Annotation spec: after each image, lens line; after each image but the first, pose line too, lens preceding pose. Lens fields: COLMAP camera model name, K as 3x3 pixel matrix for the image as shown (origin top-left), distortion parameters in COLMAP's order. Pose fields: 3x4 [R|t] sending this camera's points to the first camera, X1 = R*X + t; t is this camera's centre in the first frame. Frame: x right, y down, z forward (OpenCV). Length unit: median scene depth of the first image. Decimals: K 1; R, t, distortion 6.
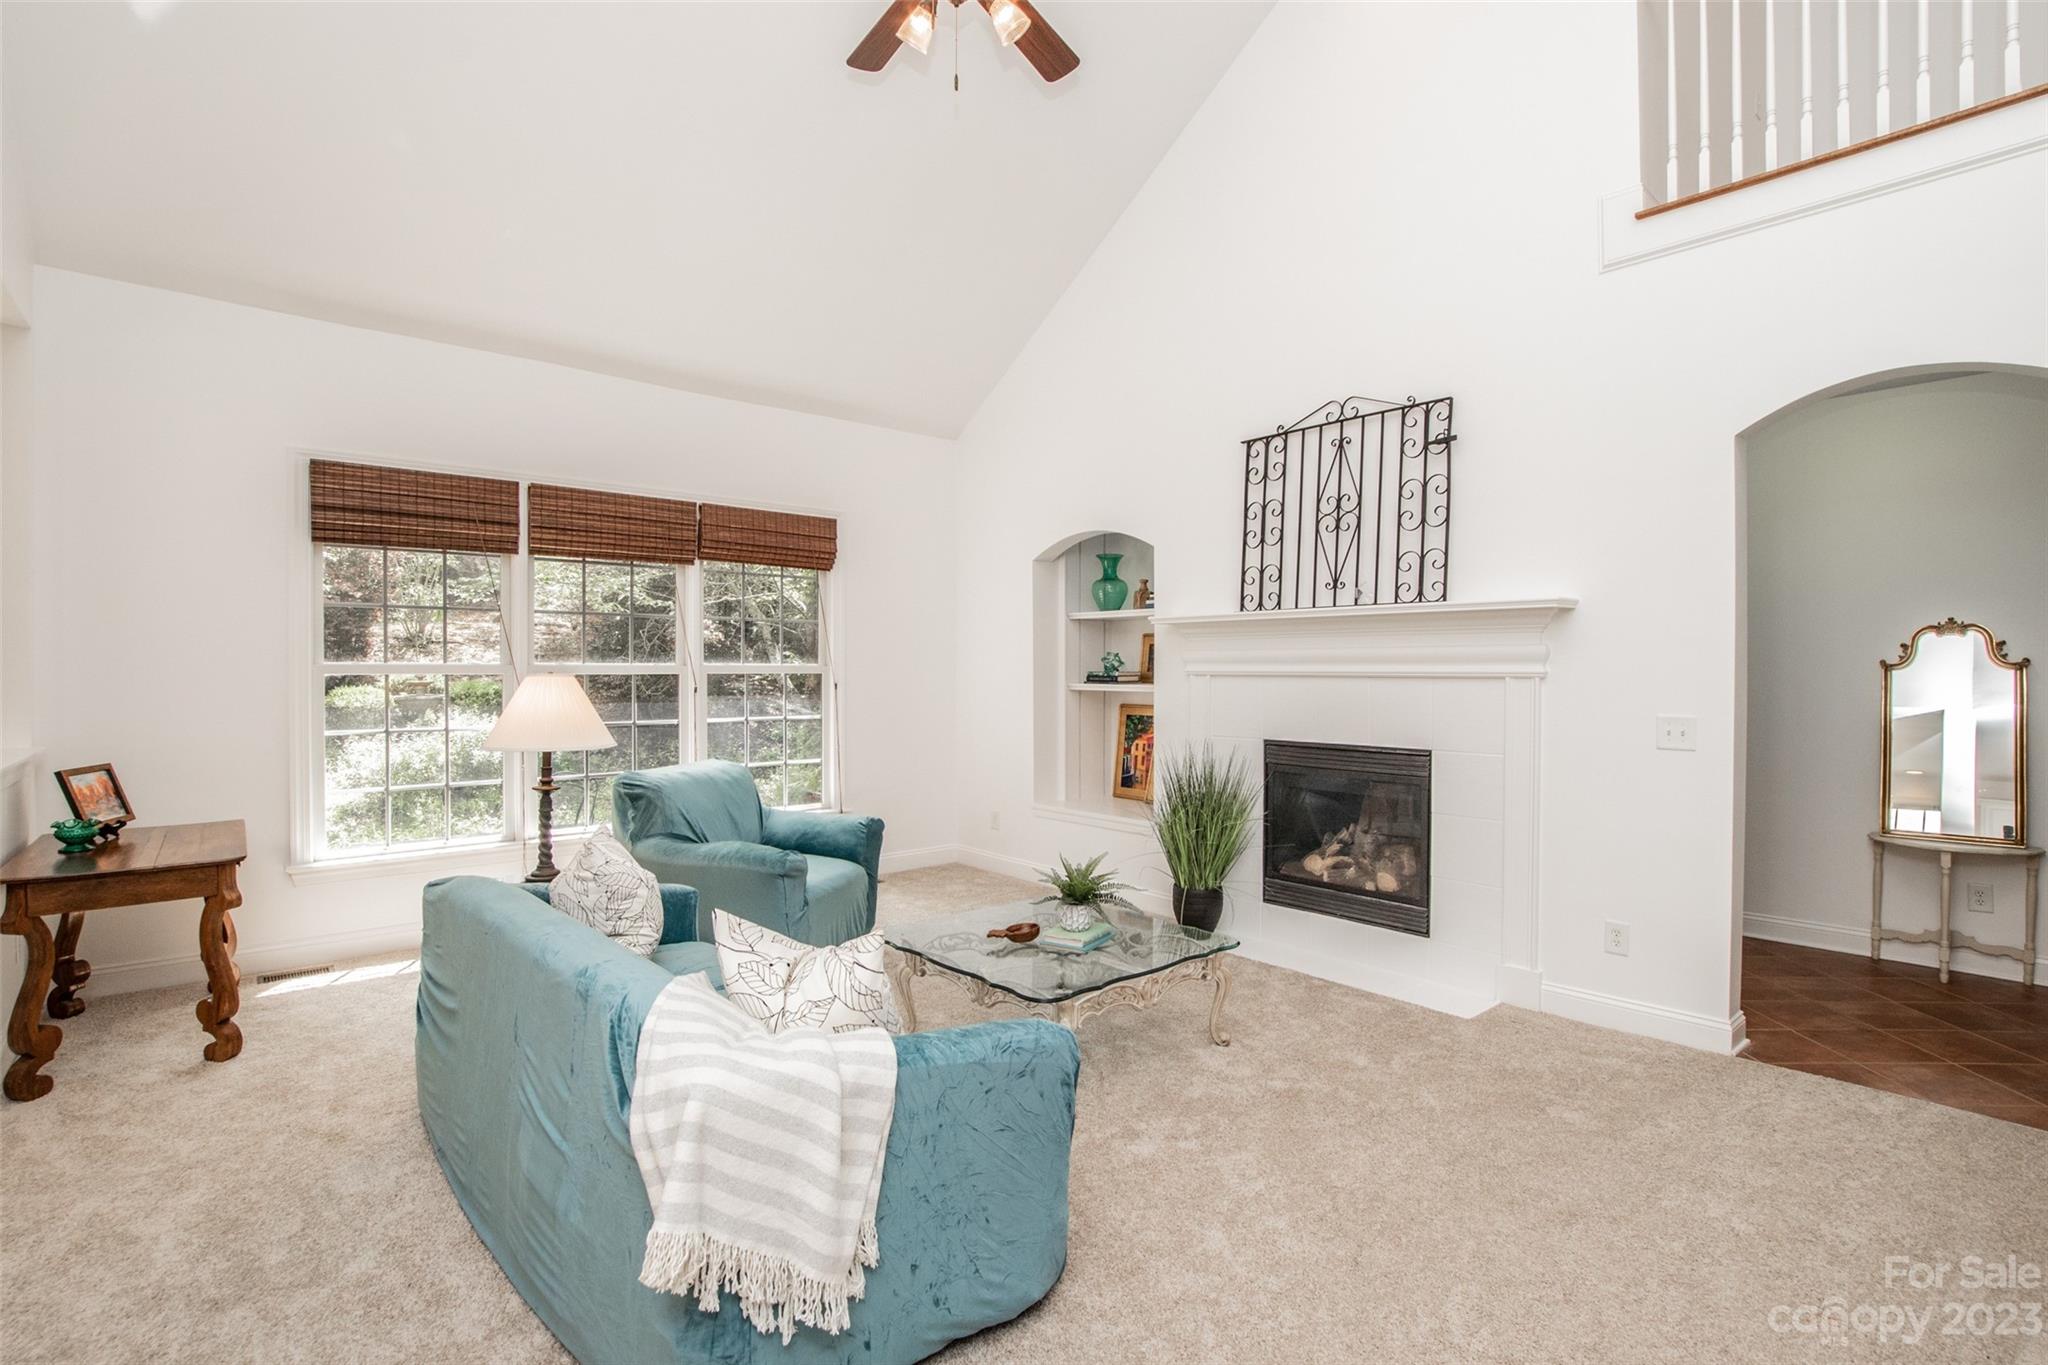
lens RADIAL K [[958.4, 0, 1024.0], [0, 958.4, 682.5], [0, 0, 1]] dist [-0.042736, 0.011482]
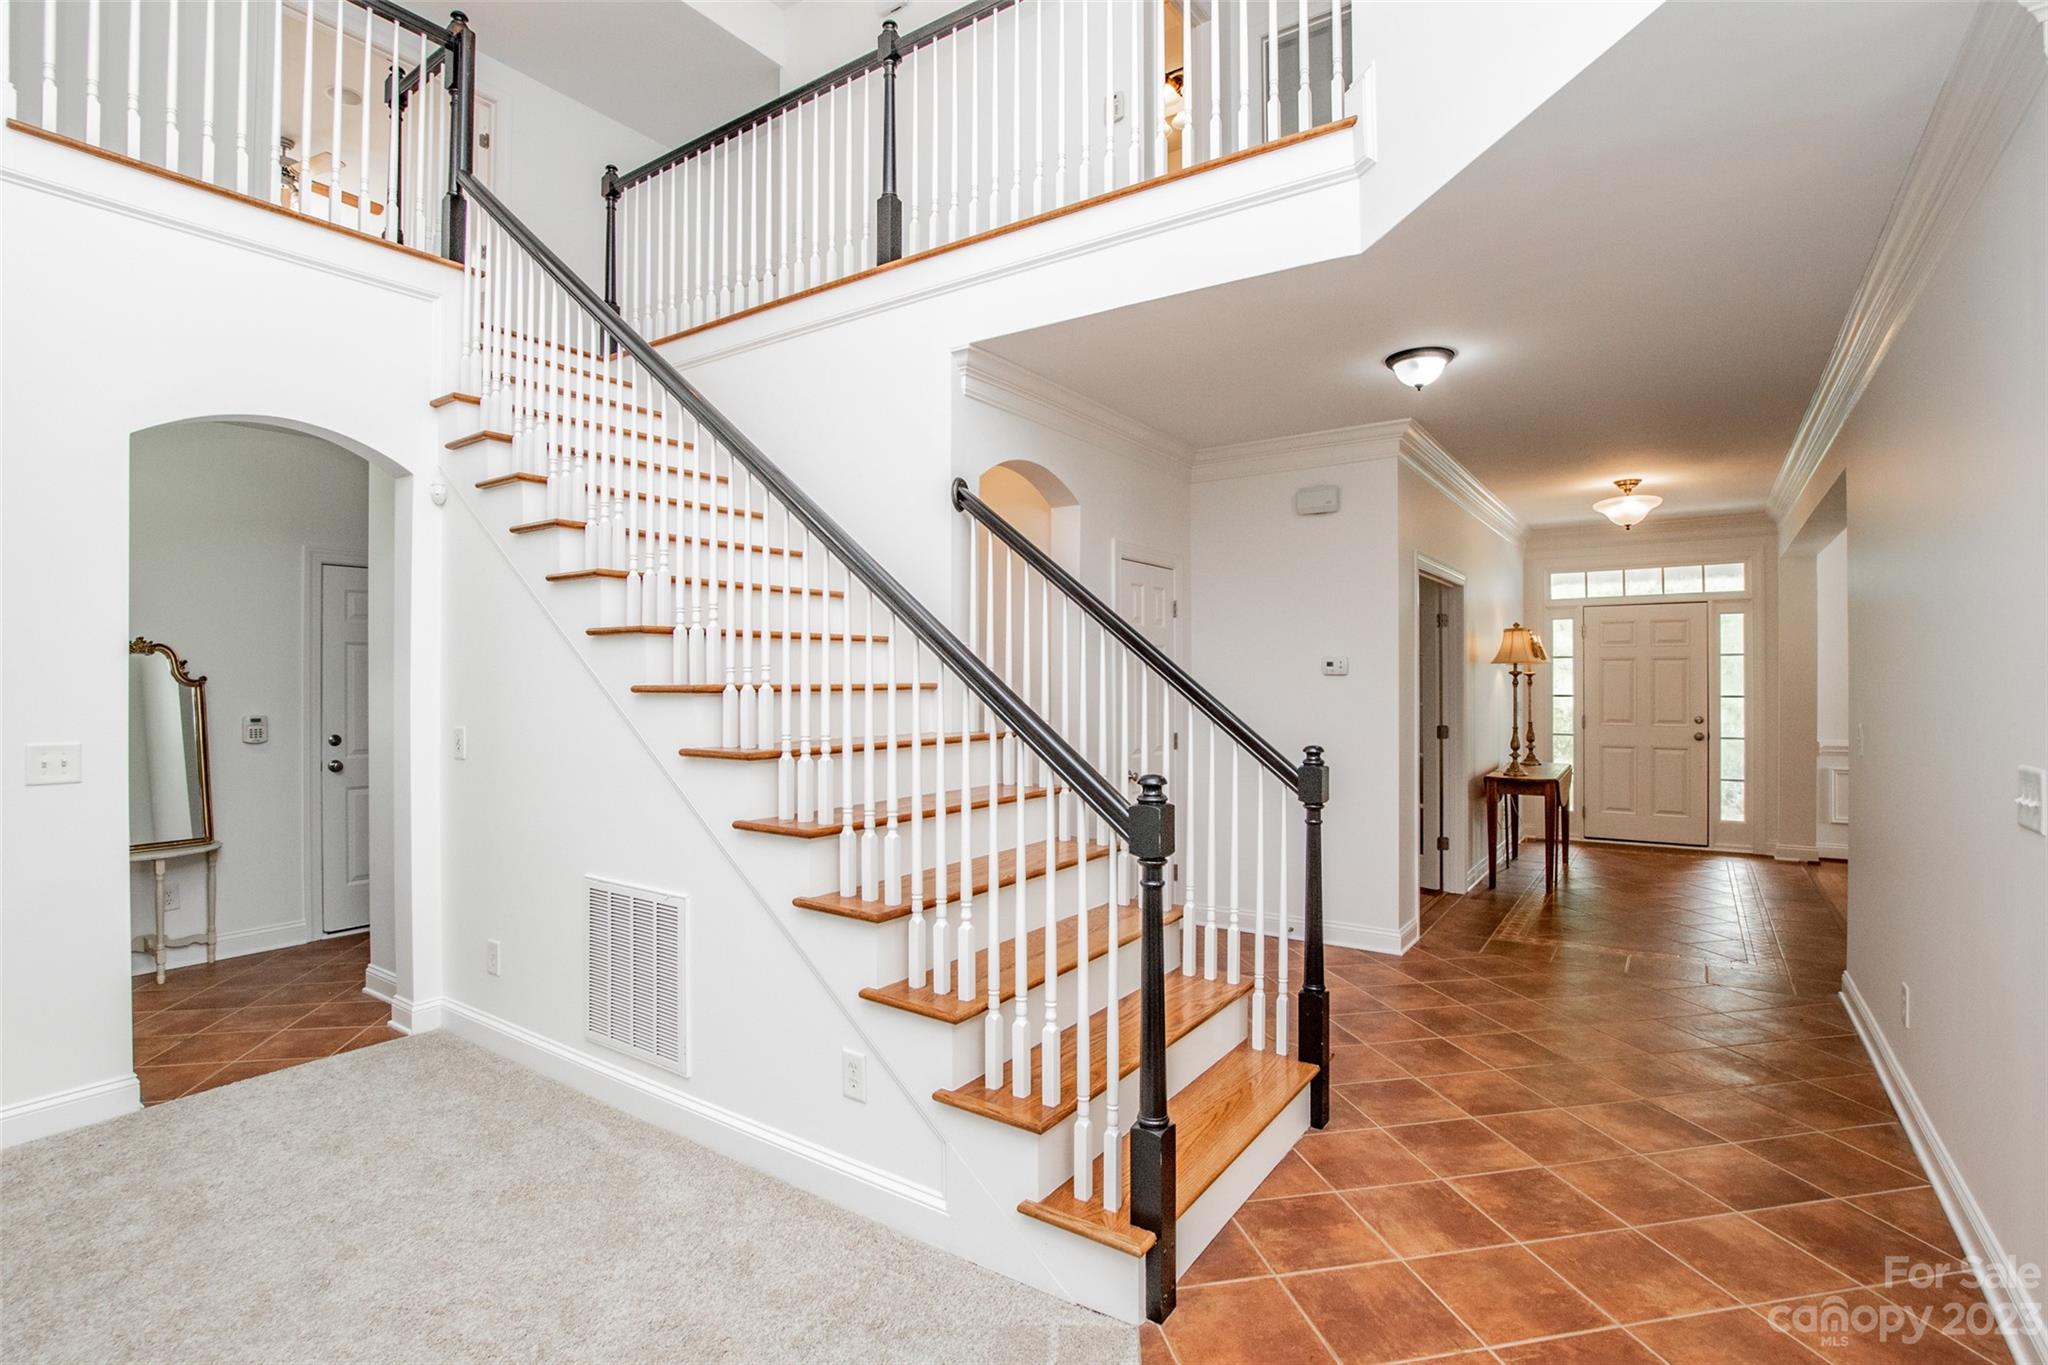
lens RADIAL K [[963.4, 0, 1024.0], [0, 963.4, 682.5], [0, 0, 1]] dist [-0.036573, 0.000621]
pose [[-0.251093, 0.000340, 0.967963, -0.249198], [0.013158, 0.999909, 0.003062, -0.007952], [-0.967874, 0.013505, -0.251075, 0.281478]]
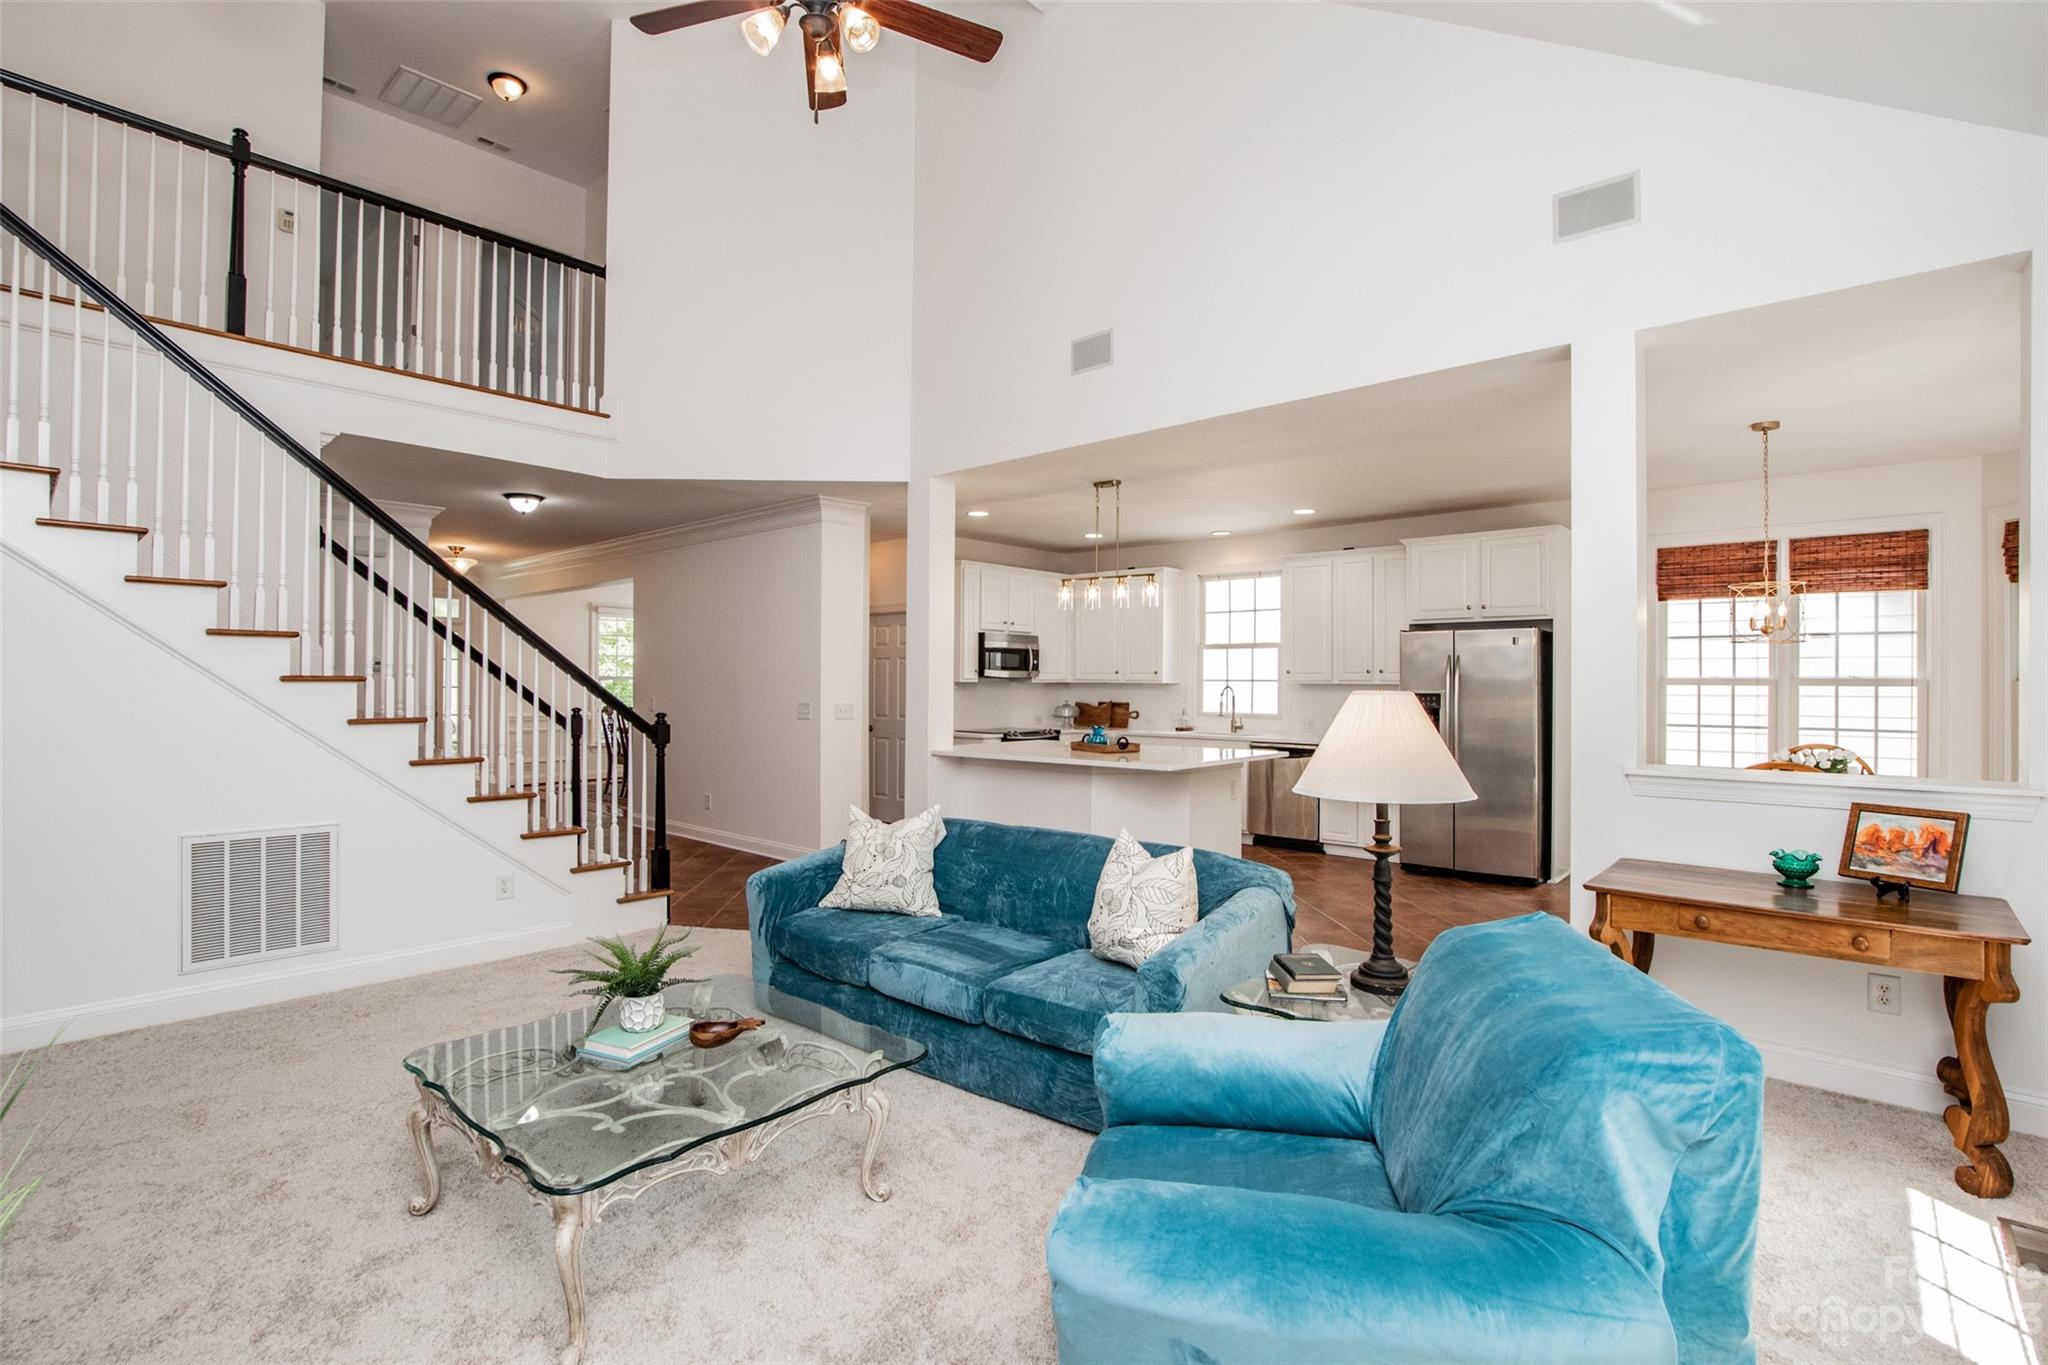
lens RADIAL K [[963.4, 0, 1024.0], [0, 963.4, 682.5], [0, 0, 1]] dist [-0.036573, 0.000621]
pose [[-0.991627, -0.004119, -0.129067, -0.113705], [-0.006275, 0.999847, 0.016302, -0.020196], [0.128980, 0.016975, -0.991502, 1.318476]]
